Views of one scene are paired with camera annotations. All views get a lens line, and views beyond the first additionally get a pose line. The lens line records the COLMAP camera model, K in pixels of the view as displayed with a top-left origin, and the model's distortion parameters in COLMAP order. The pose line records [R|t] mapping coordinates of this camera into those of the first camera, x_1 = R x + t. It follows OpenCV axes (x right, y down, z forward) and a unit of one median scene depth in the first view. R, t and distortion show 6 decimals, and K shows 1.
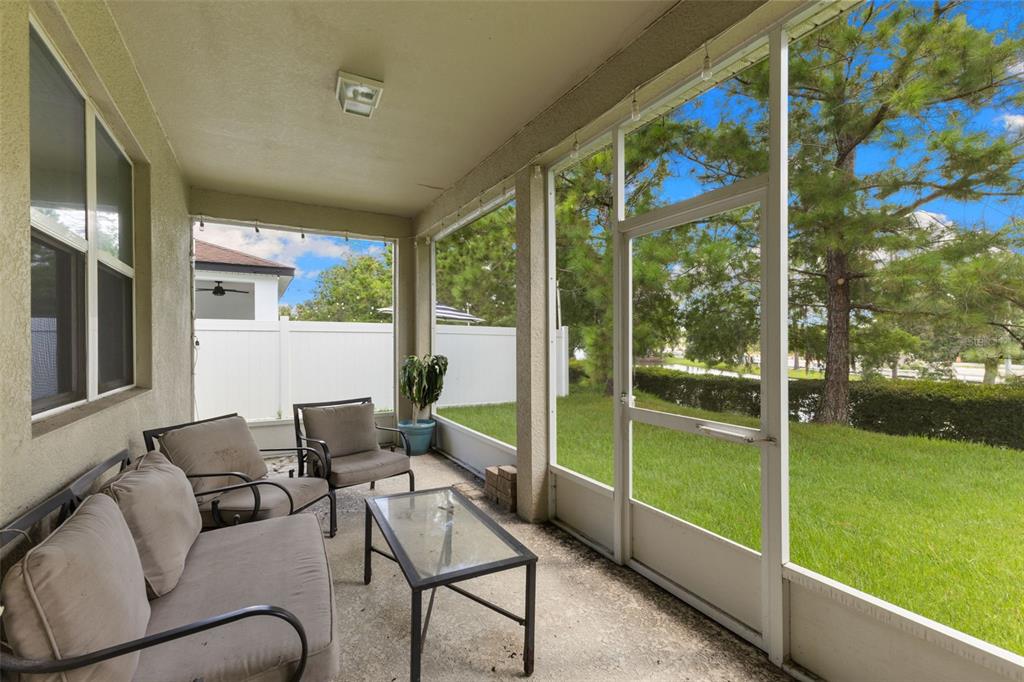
lens RADIAL K [[436.3, 0, 513.9], [0, 436.3, 343.0], [0, 0, 1]] dist [0.003421, -0.003862]
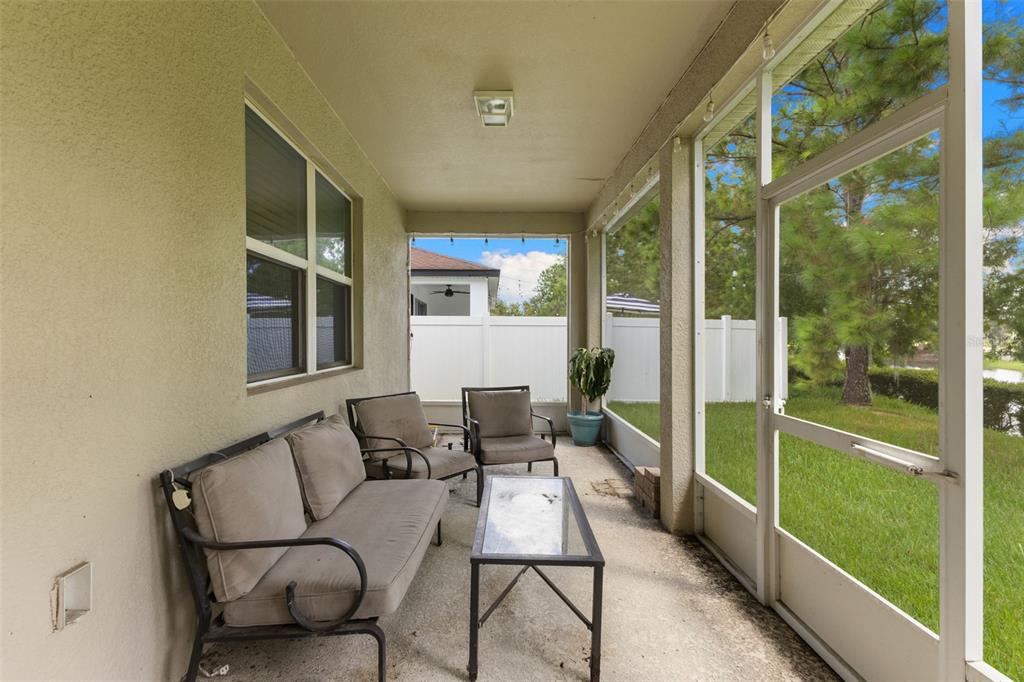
lens RADIAL K [[436.3, 0, 514.1], [0, 436.3, 337.7], [0, 0, 1]] dist [0.003421, -0.003862]
pose [[0.883848, 0.004960, -0.467748, 0.183067], [-0.004355, 0.999988, 0.002374, 0.005478], [0.467754, -0.000062, 0.883859, 0.048313]]
